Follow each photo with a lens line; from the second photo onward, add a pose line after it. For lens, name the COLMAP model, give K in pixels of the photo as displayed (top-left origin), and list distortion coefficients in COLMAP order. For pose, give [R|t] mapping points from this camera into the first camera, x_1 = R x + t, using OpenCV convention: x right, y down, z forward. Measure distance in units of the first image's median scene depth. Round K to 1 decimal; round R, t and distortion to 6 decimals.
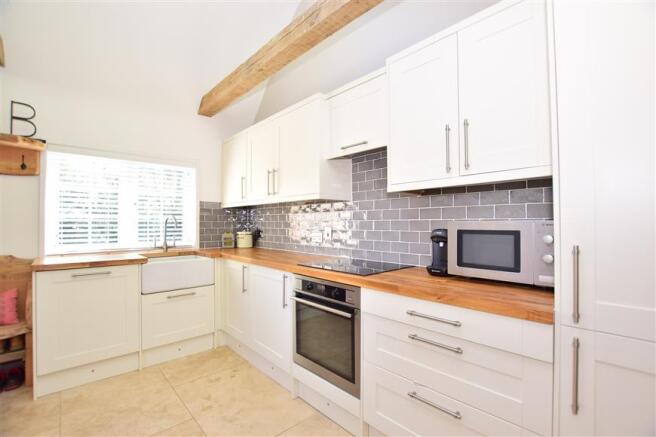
lens RADIAL K [[290.7, 0, 327.8], [0, 290.7, 220.7], [0, 0, 1]] dist [-0.036489, 0.006189]
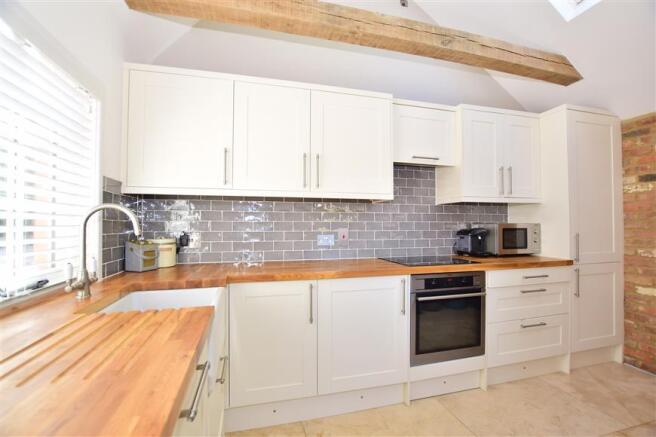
lens RADIAL K [[290.7, 0, 327.8], [0, 290.7, 220.7], [0, 0, 1]] dist [-0.036489, 0.006189]
pose [[0.472527, 0.011669, 0.881239, -1.193201], [-0.009353, 0.999922, -0.008225, 0.007974], [-0.881267, -0.004356, 0.472600, 0.845836]]
